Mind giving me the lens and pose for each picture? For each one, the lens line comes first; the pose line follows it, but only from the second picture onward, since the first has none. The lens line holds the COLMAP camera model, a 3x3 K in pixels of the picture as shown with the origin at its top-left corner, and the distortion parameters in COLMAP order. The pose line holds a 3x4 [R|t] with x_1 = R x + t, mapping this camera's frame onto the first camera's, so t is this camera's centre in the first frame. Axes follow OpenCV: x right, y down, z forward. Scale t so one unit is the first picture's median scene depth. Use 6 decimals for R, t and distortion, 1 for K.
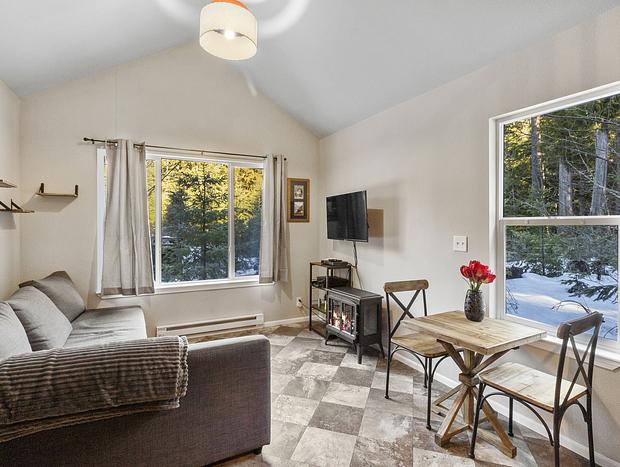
lens RADIAL K [[335.0, 0, 305.9], [0, 335.0, 222.9], [0, 0, 1]] dist [-0.000203, -0.000300]
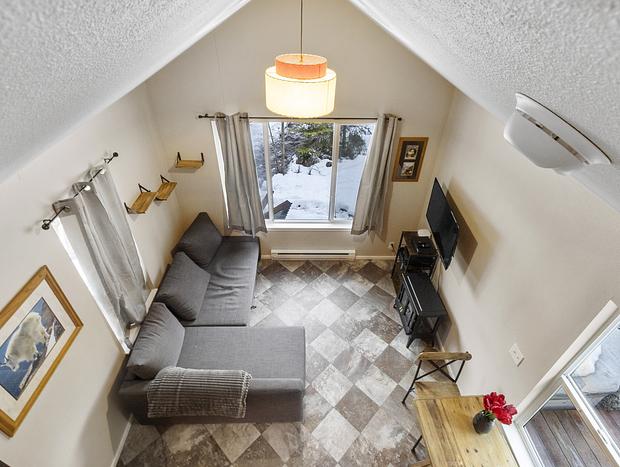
lens RADIAL K [[327.8, 0, 306.6], [0, 327.8, 223.2], [0, 0, 1]] dist [0.001061, 0.001340]
pose [[0.892893, 0.280481, -0.352240, 0.114347], [-0.009541, 0.793898, 0.607976, -0.596854], [0.450168, -0.539497, 0.711542, 0.206404]]
